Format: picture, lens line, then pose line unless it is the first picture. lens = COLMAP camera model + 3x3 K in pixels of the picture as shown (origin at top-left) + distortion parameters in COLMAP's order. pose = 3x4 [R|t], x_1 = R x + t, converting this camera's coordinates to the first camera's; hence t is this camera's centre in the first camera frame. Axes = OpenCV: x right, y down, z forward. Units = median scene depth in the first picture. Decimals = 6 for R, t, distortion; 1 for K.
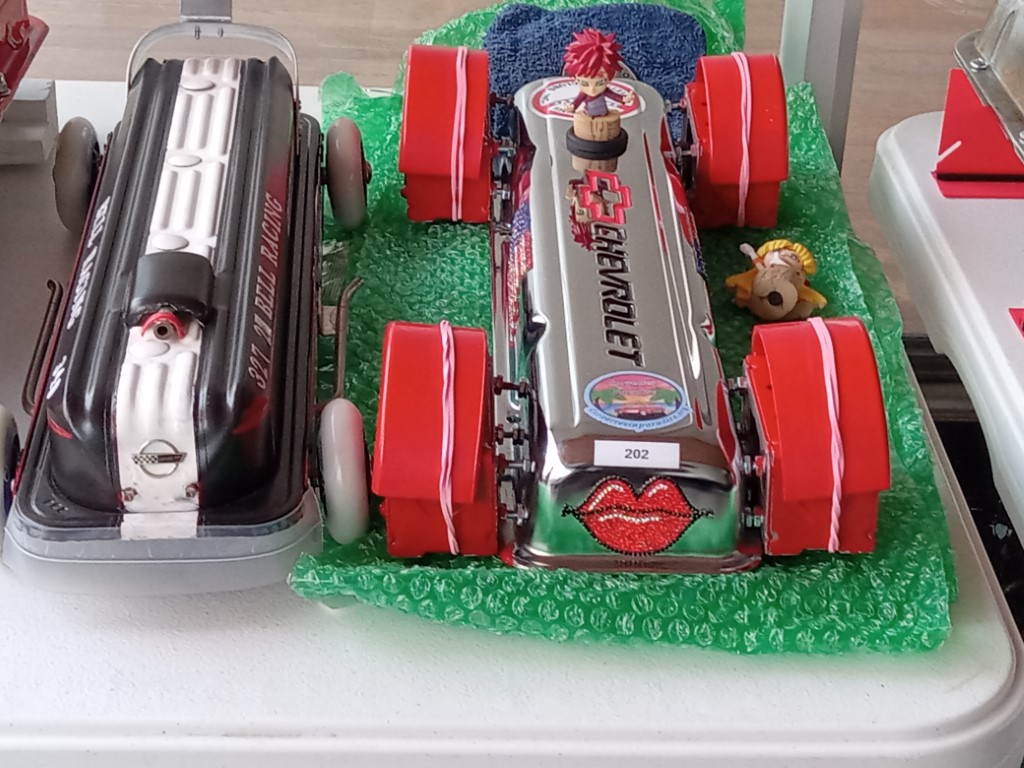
lens RADIAL K [[2307.8, 0, 512.0], [0, 2307.8, 384.0], [0, 0, 1]] dist [0.201527, -1.157258]
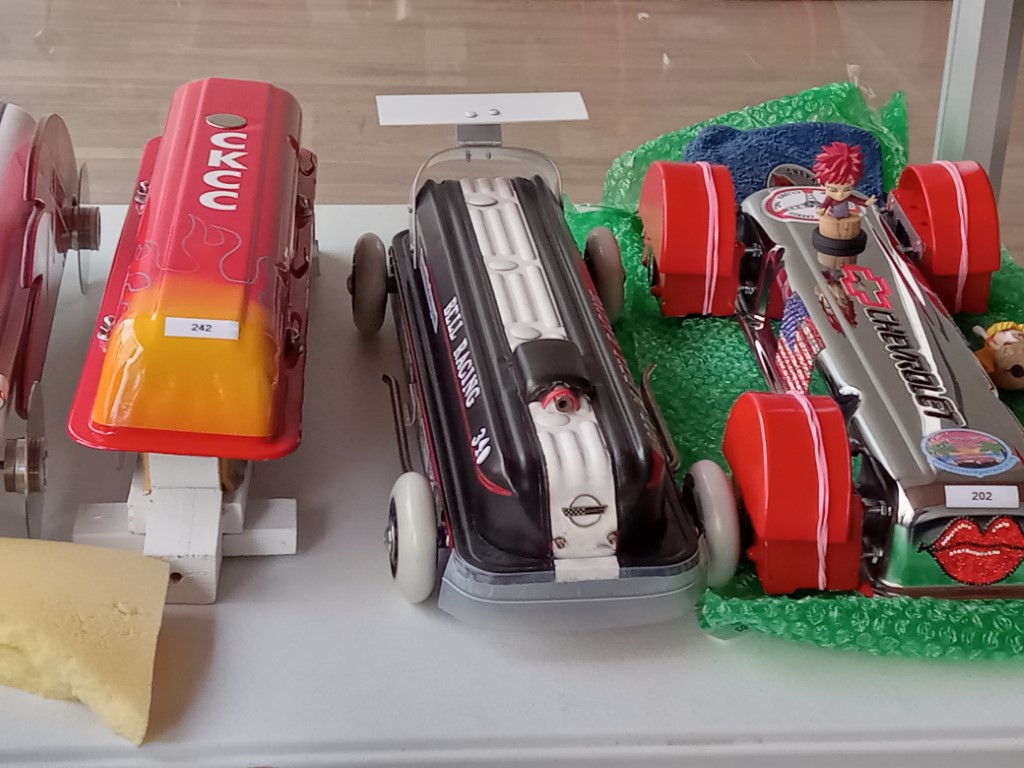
lens RADIAL K [[2307.8, 0, 512.0], [0, 2307.8, 384.0], [0, 0, 1]] dist [0.201527, -1.157258]
pose [[0.997651, -0.029587, 0.061786, -0.248257], [0.033166, 0.997782, -0.057723, 0.032924], [-0.059941, 0.059636, 0.996419, -0.152700]]
